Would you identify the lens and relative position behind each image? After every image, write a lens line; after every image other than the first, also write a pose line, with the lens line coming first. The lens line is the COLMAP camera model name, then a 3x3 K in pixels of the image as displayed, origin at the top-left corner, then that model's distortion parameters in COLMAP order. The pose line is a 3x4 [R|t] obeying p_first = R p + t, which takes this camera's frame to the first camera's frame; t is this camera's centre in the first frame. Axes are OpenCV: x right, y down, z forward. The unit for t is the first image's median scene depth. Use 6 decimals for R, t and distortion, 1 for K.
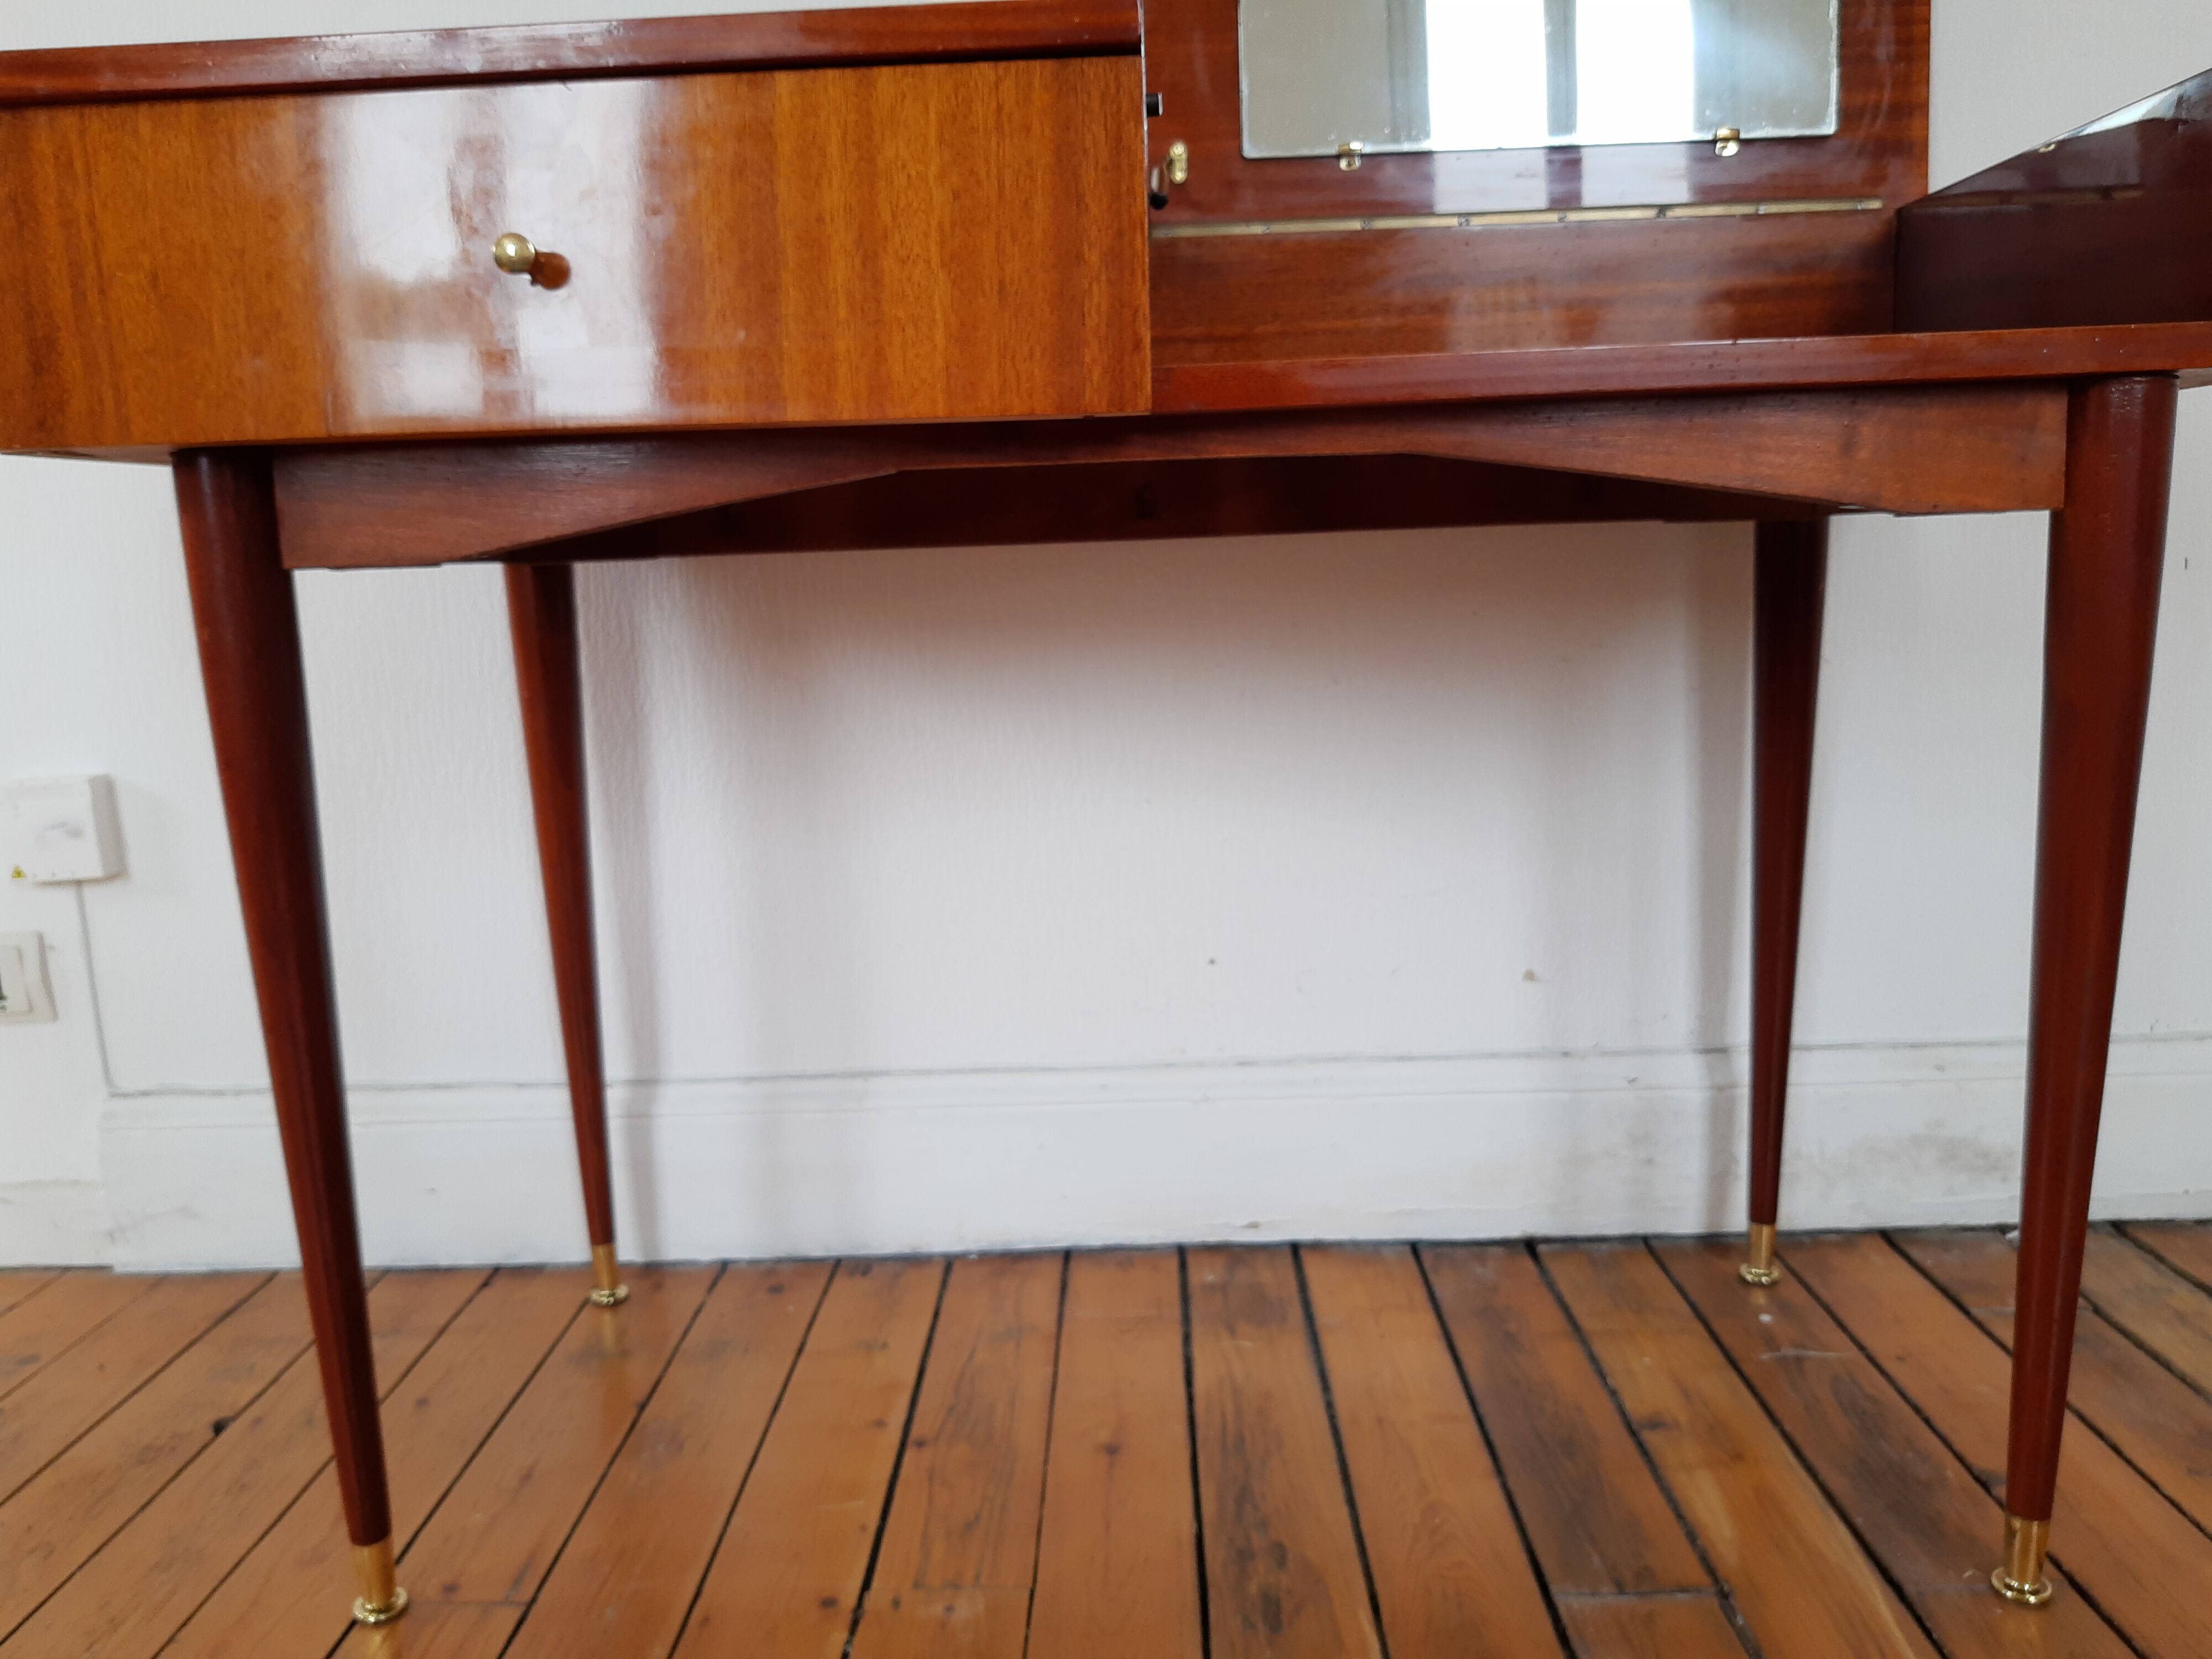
lens RADIAL K [[1726.5, 0, 1097.2], [0, 1726.5, 816.8], [0, 0, 1]] dist [-0.017741, -0.002630]
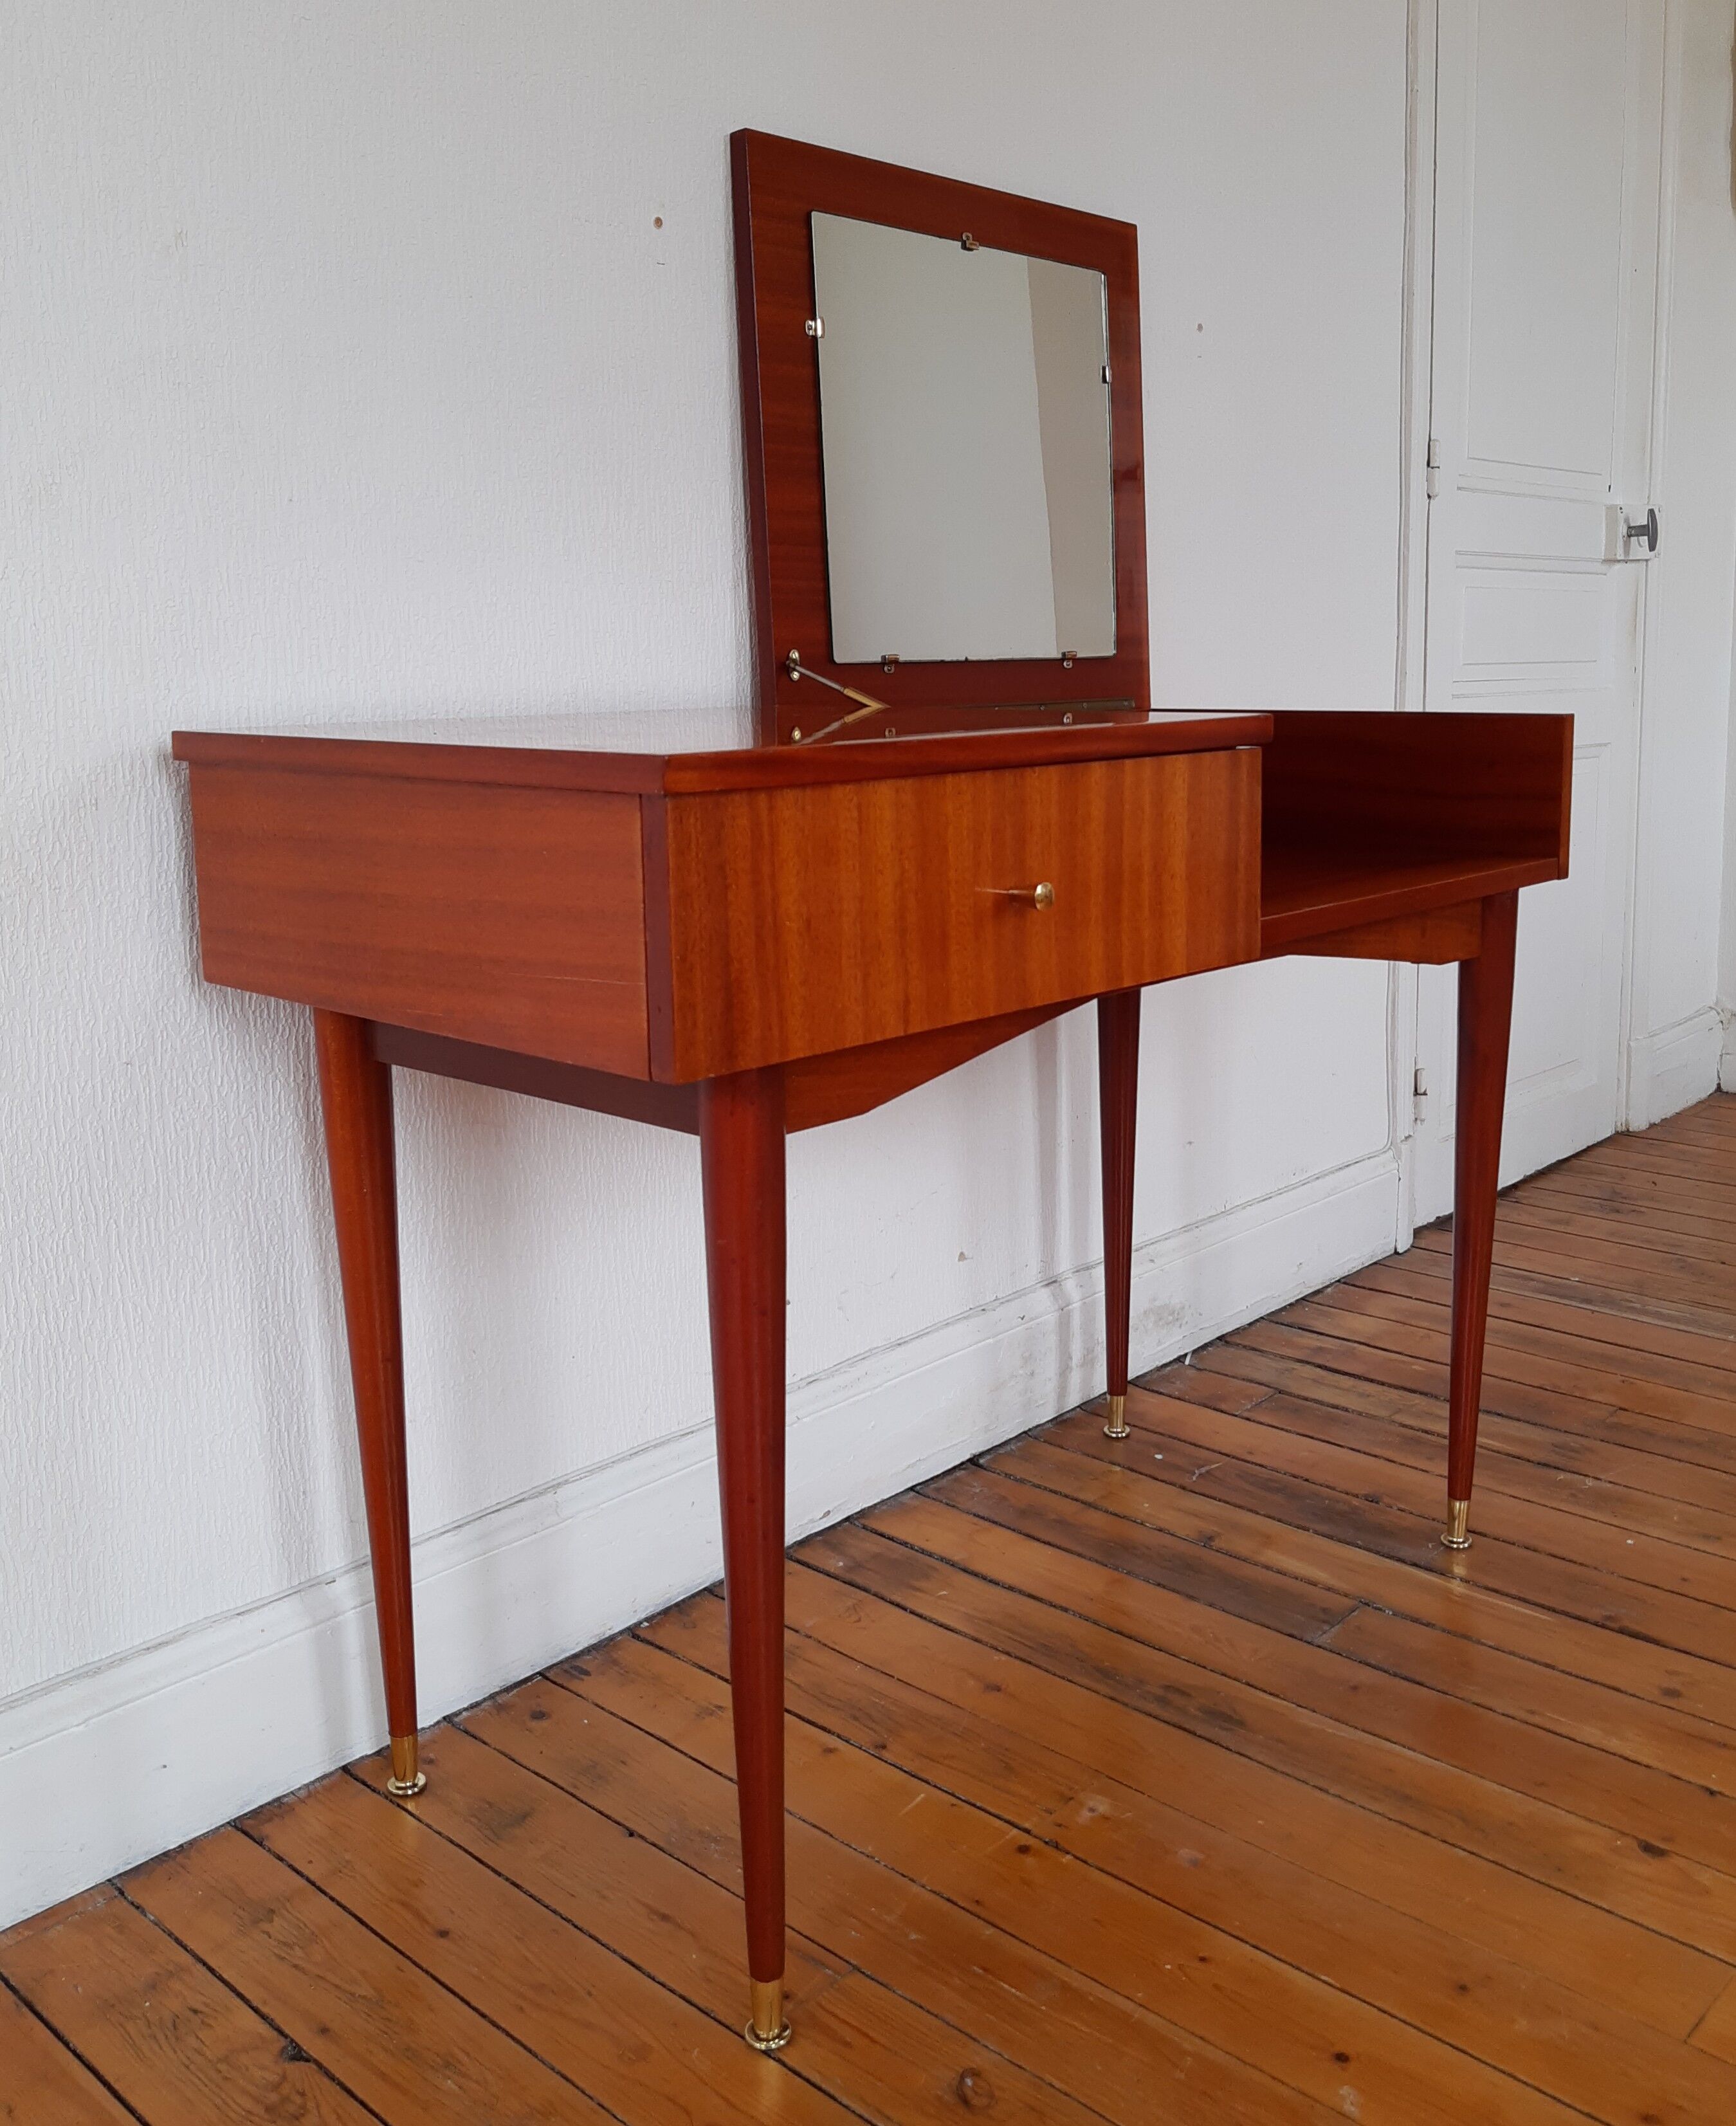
lens RADIAL K [[1949.5, 0, 955.9], [0, 1949.5, 937.4], [0, 0, 1]] dist [0.105814, -0.213614]
pose [[0.640322, -0.087108, 0.763152, -1.019890], [0.109048, 0.993794, 0.021938, -0.215186], [-0.760327, 0.069172, 0.645847, 0.022200]]
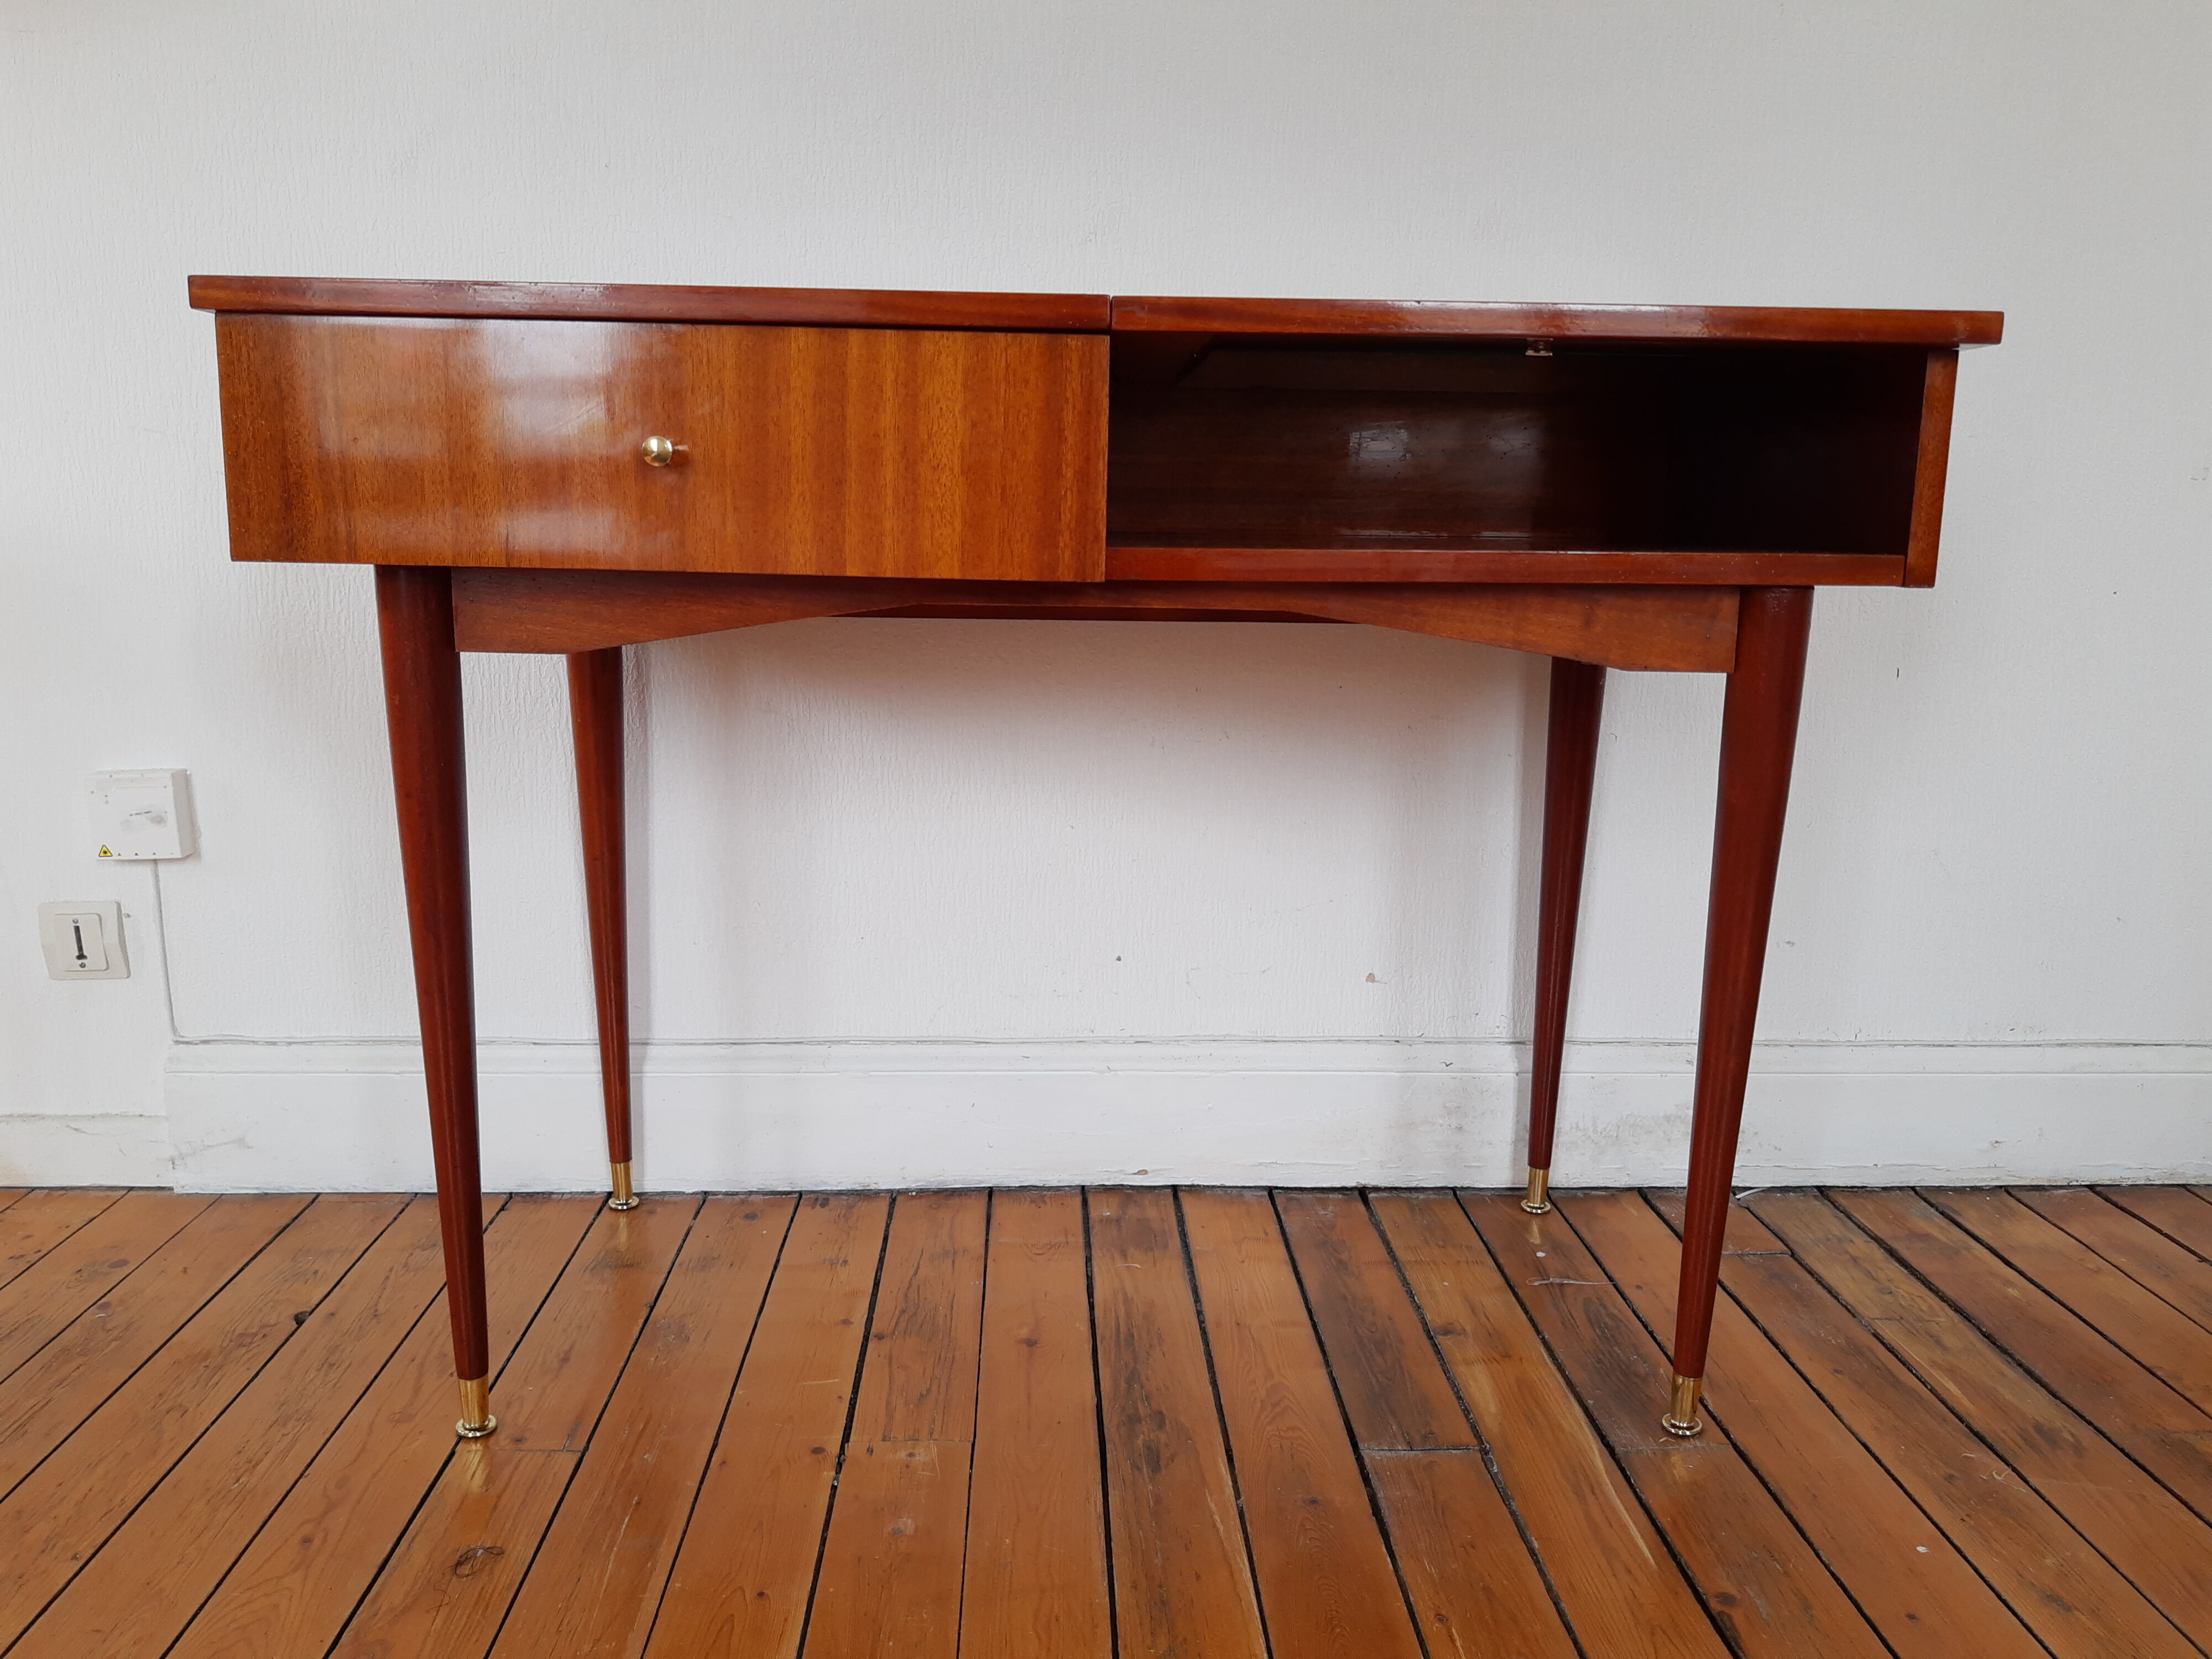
lens RADIAL K [[1694.1, 0, 1111.8], [0, 1694.1, 829.3], [0, 0, 1]] dist [0.001934, -0.007928]
pose [[0.996405, 0.037302, 0.076062, -0.038590], [-0.039919, 0.998652, 0.033183, -0.055562], [-0.074721, -0.036100, 0.996551, -0.232849]]
